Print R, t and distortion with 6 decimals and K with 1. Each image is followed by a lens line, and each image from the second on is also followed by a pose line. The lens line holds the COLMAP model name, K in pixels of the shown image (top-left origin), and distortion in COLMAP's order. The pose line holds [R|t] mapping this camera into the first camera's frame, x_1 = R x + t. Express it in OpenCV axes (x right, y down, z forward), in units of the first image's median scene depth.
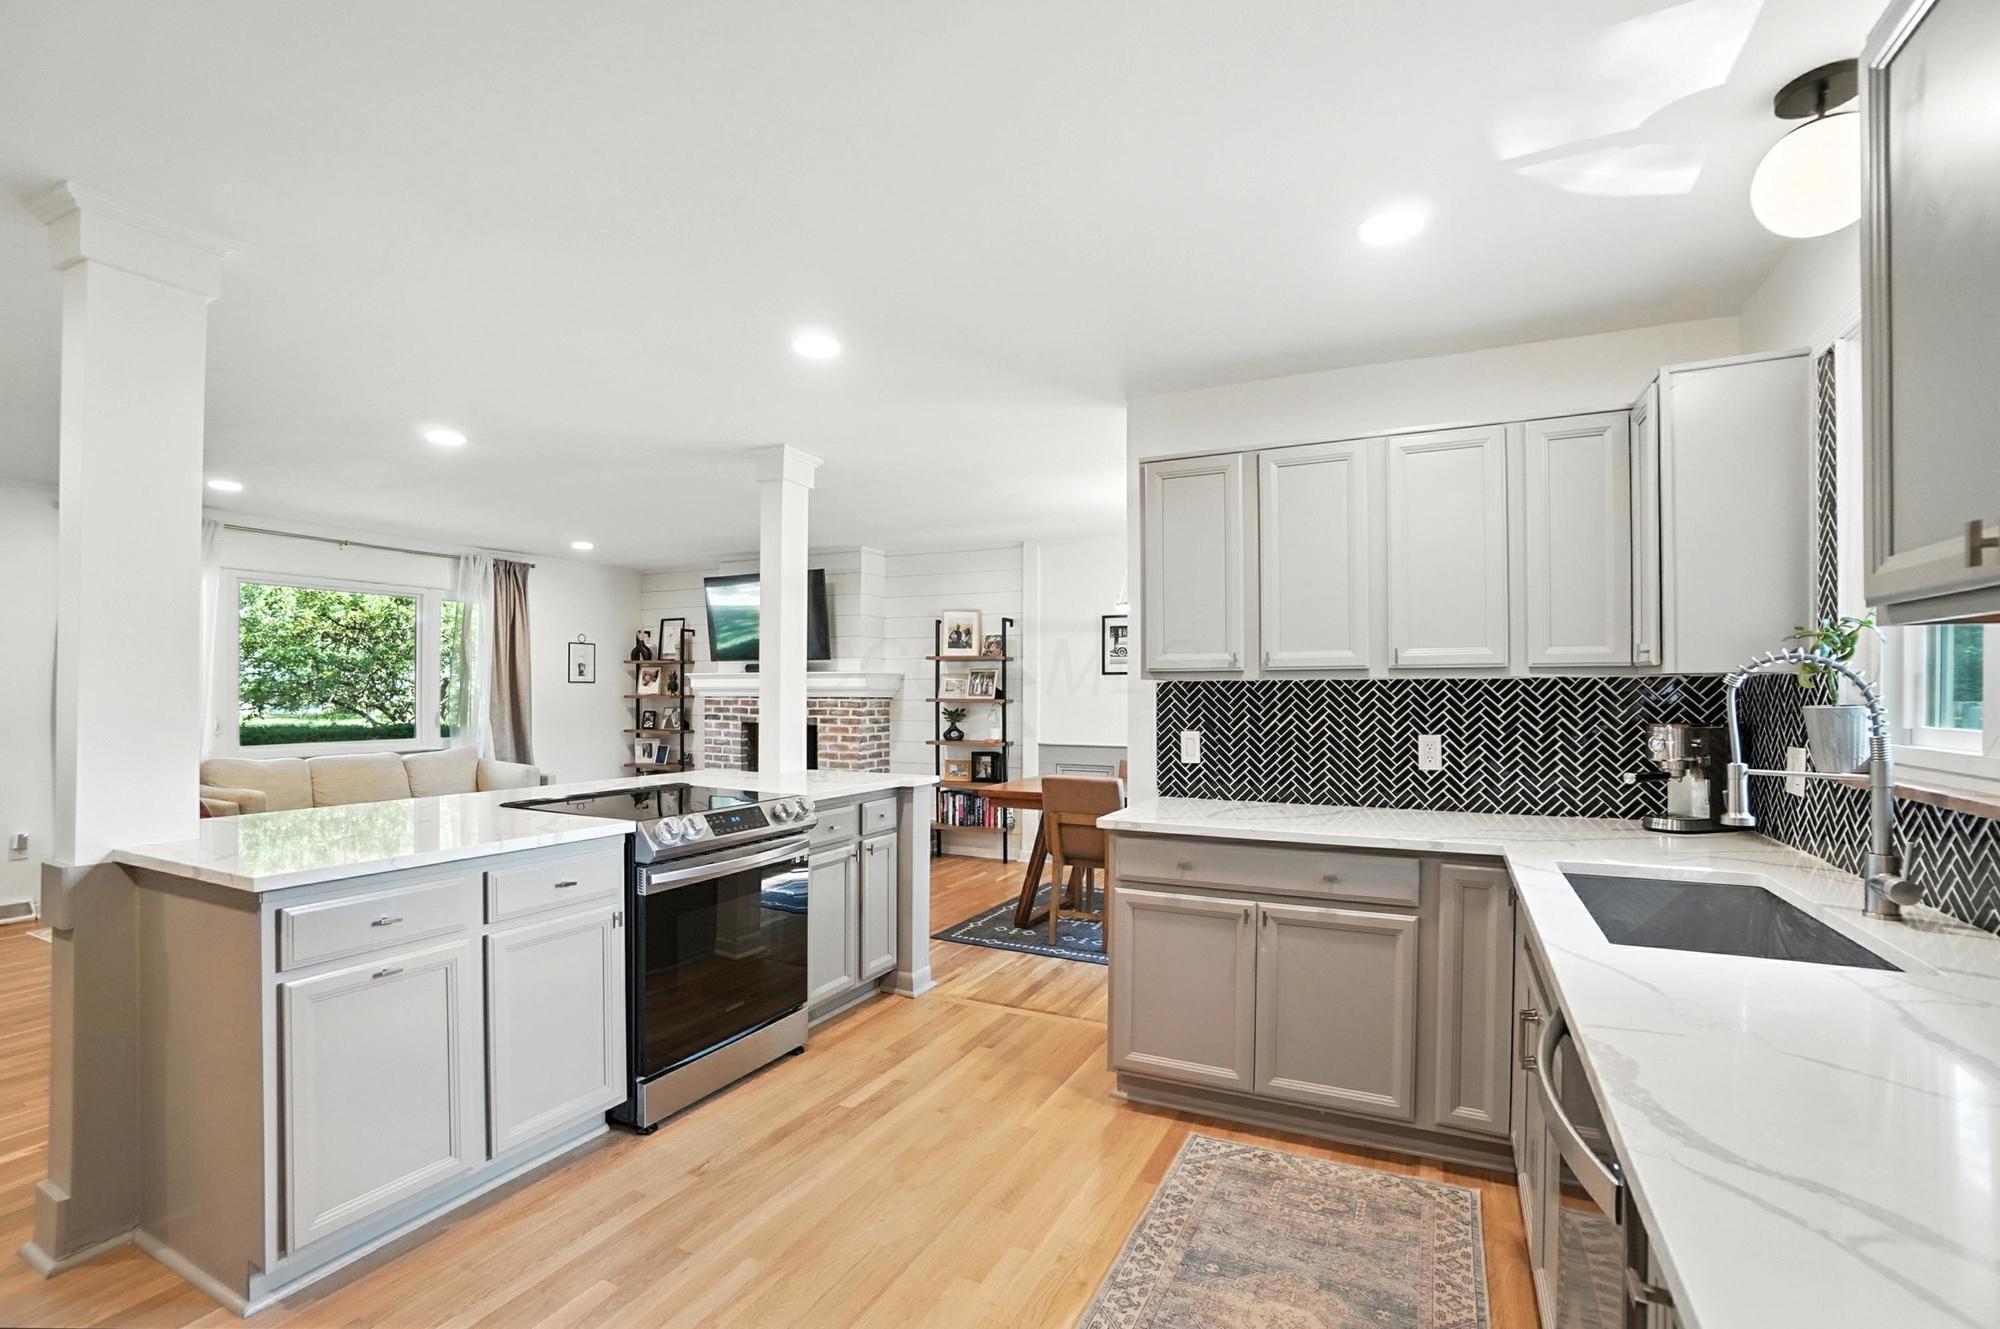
lens RADIAL K [[922.2, 0, 1000.6], [0, 922.2, 695.2], [0, 0, 1]] dist [-0.016156, 0.000701]
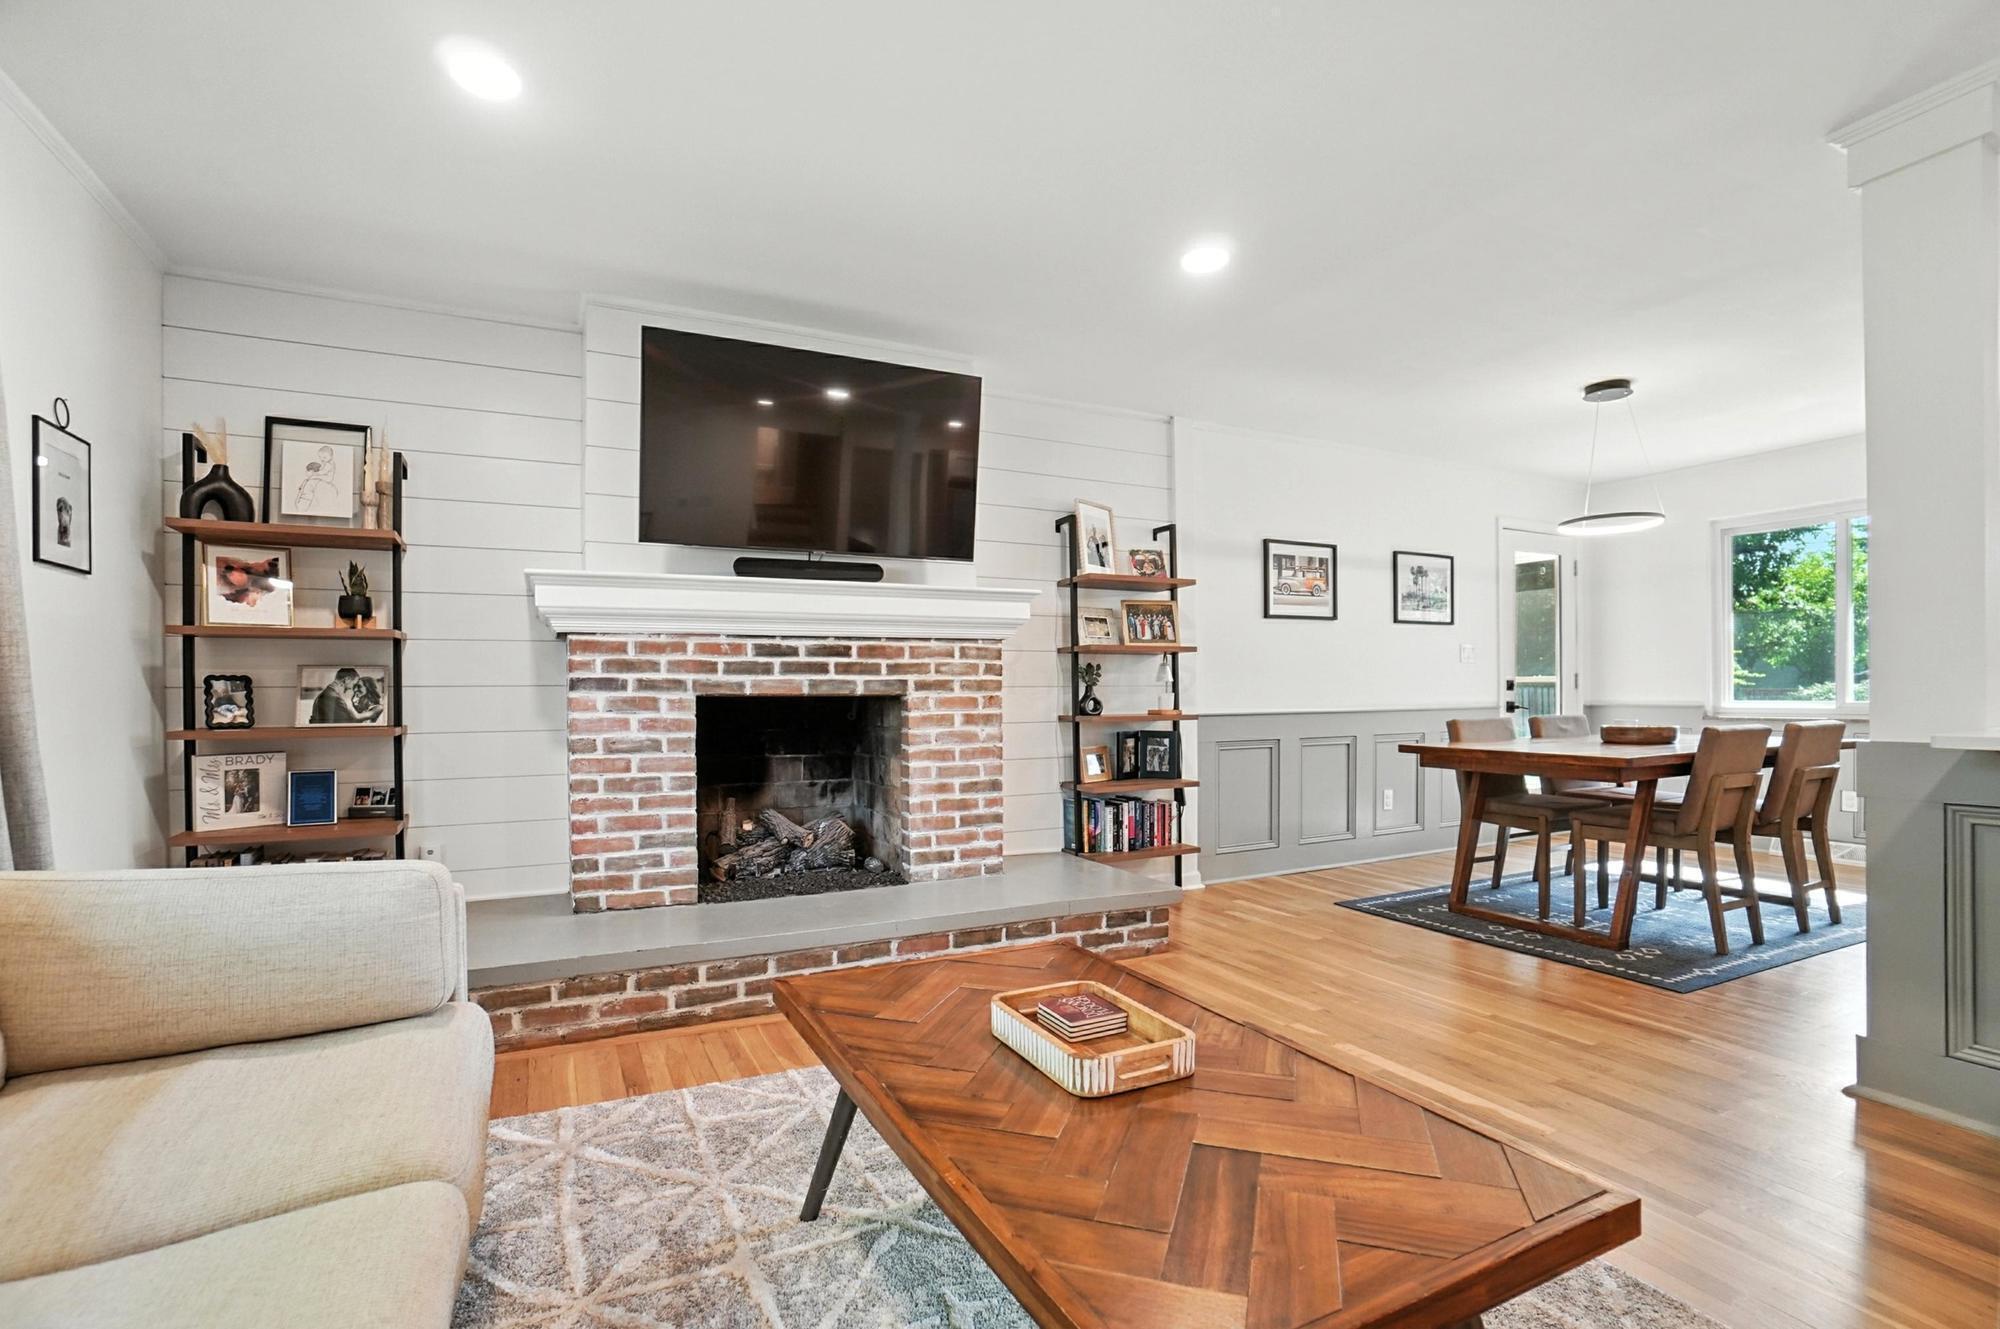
lens RADIAL K [[957.5, 0, 1000.5], [0, 957.5, 684.2], [0, 0, 1]] dist [-0.027286, 0.000290]
pose [[0.572401, -0.003539, 0.819966, -0.595903], [0.009895, 0.999948, -0.002591, 0.028971], [-0.819914, 0.009596, 0.572406, 0.676069]]
